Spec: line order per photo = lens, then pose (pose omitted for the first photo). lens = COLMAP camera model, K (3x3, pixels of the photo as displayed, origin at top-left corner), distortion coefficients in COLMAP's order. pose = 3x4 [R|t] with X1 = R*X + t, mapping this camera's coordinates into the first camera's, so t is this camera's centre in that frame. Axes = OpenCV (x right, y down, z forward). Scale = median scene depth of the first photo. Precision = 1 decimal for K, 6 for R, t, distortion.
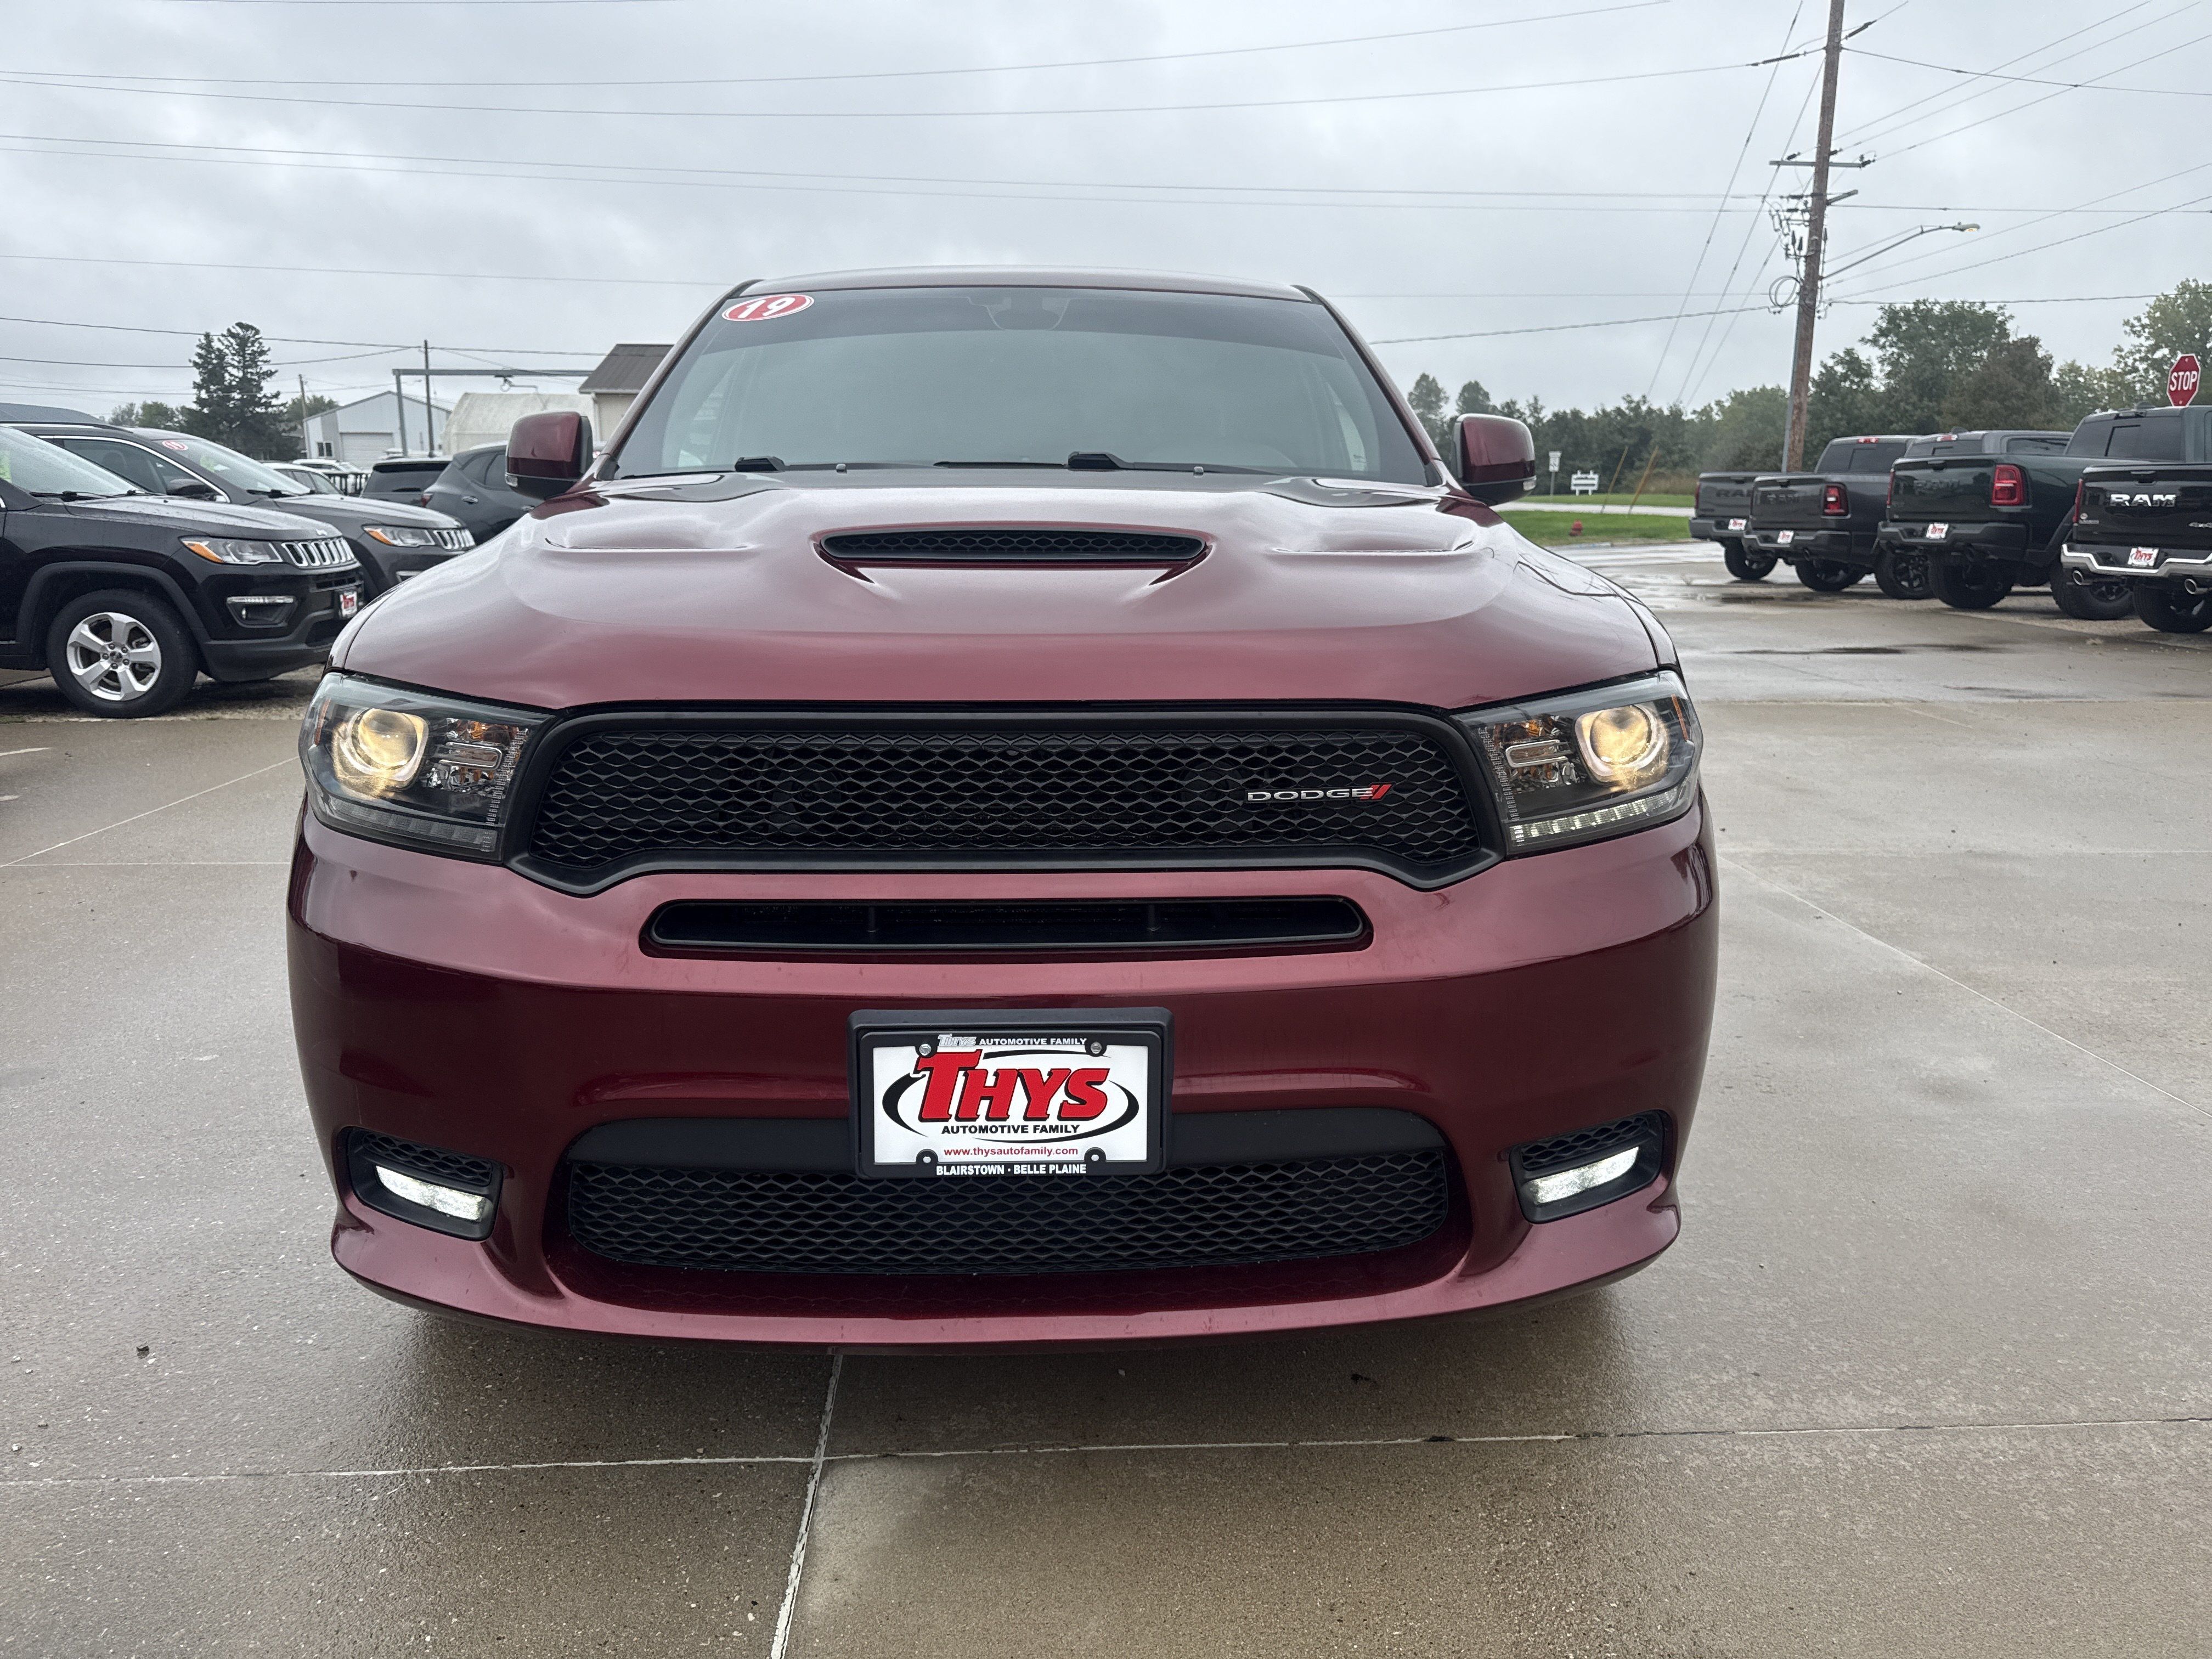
lens RADIAL K [[1551.6, 0, 1106.0], [0, 1551.6, 829.5], [0, 0, 1]] dist [0.059172, -0.092561]
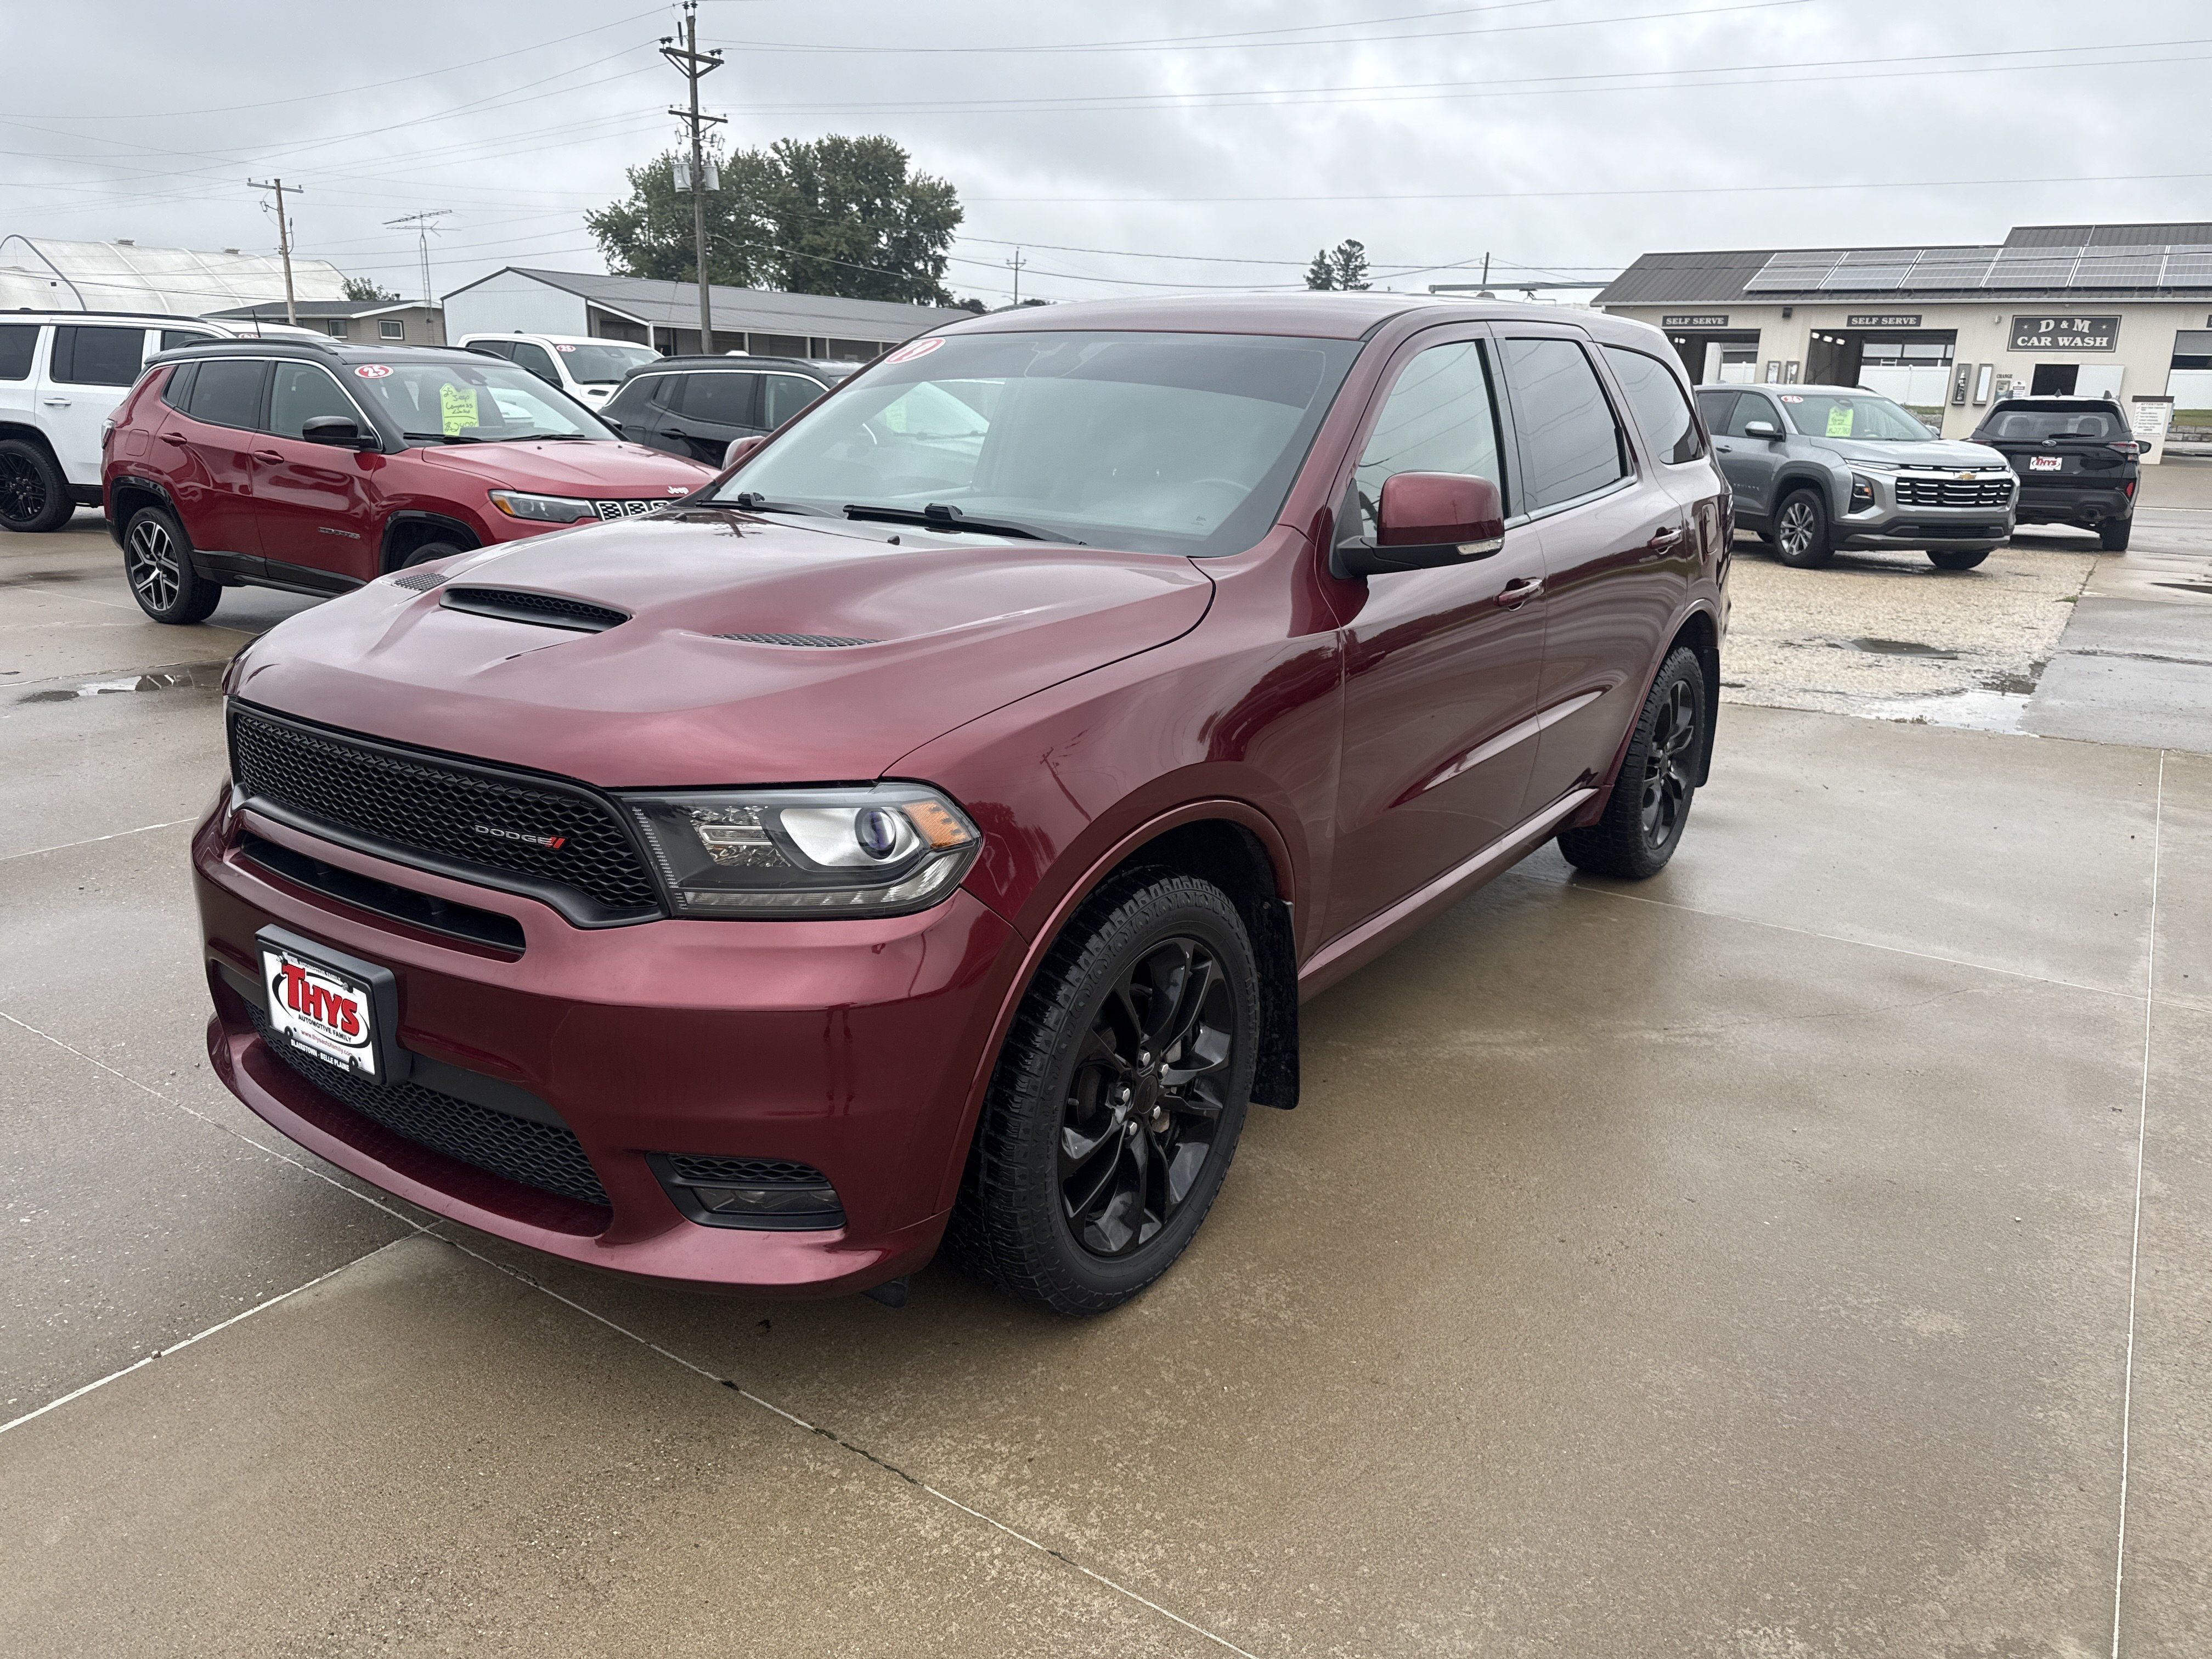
lens RADIAL K [[1553.6, 0, 1091.3], [0, 1553.6, 811.7], [0, 0, 1]] dist [0.050486, -0.081294]
pose [[0.801185, 0.167735, -0.574428, 1.242825], [-0.141301, 0.985796, 0.090776, -0.224652], [0.581495, 0.008439, 0.813506, 0.223466]]
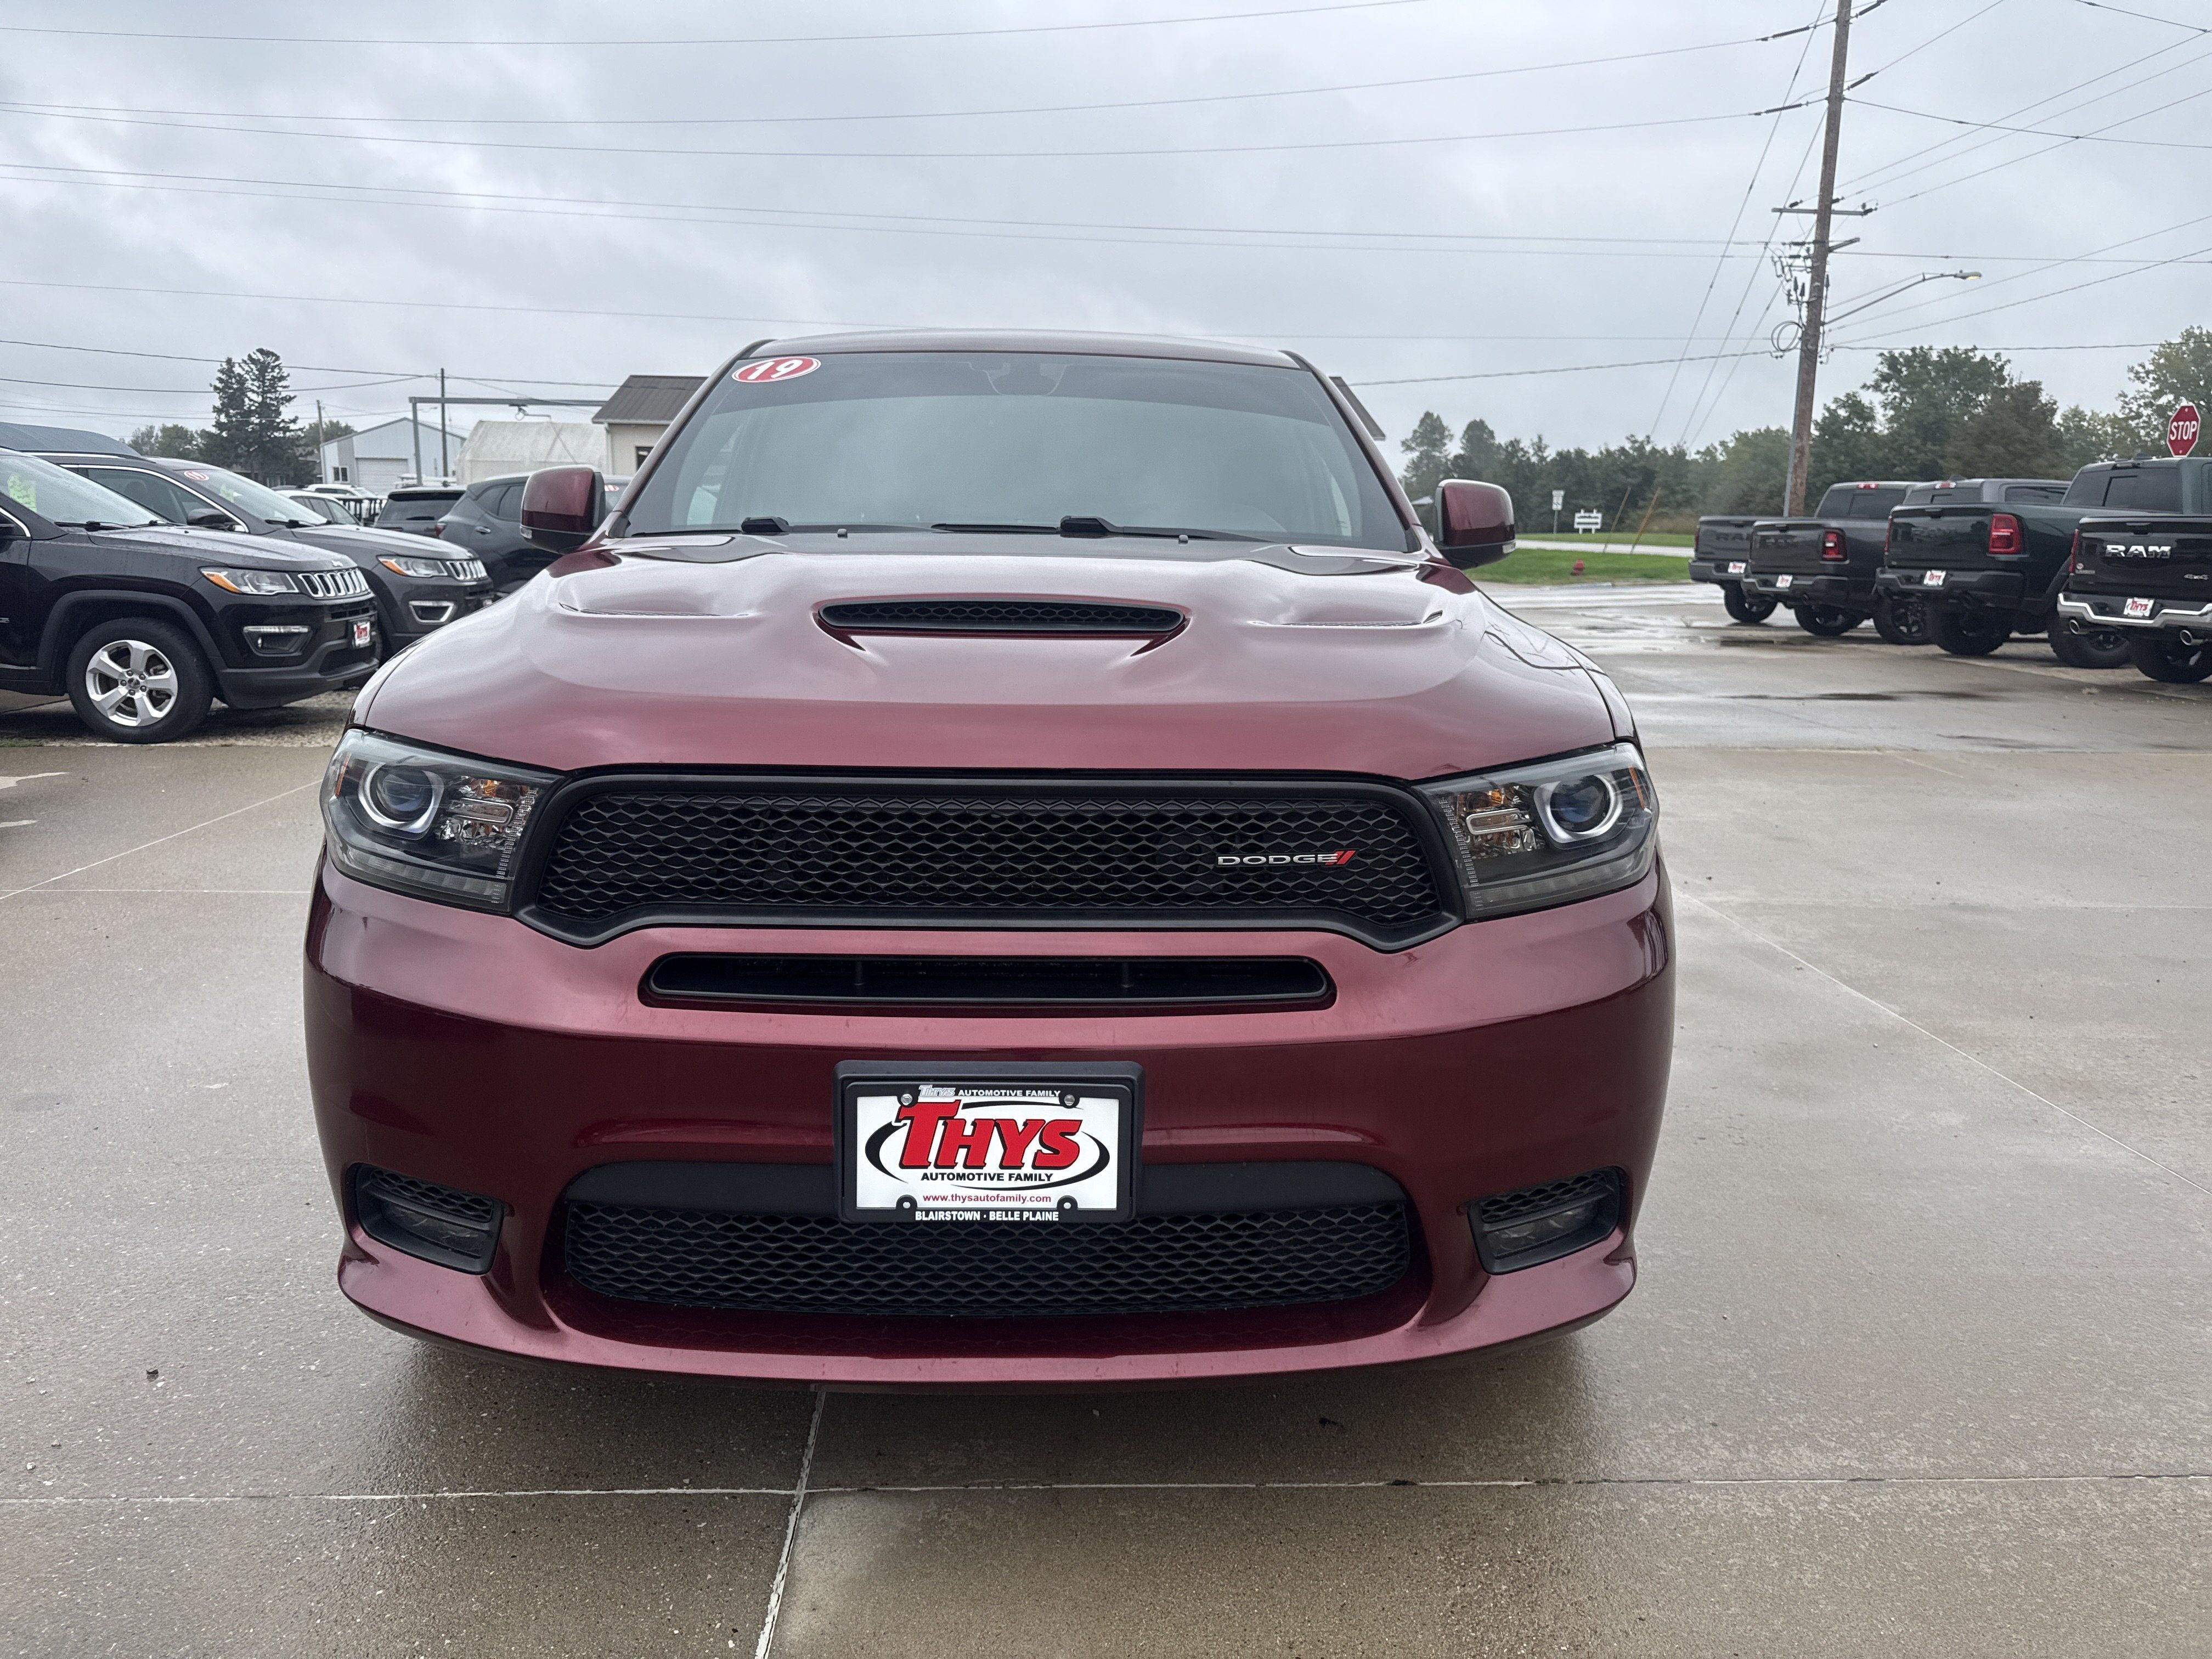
lens RADIAL K [[1553.6, 0, 1091.3], [0, 1553.6, 811.7], [0, 0, 1]] dist [0.050486, -0.081294]
pose [[0.999855, 0.013483, -0.010421, 0.015757], [-0.013798, 0.999433, -0.030703, -0.020803], [0.010001, 0.030842, 0.999474, -0.053430]]
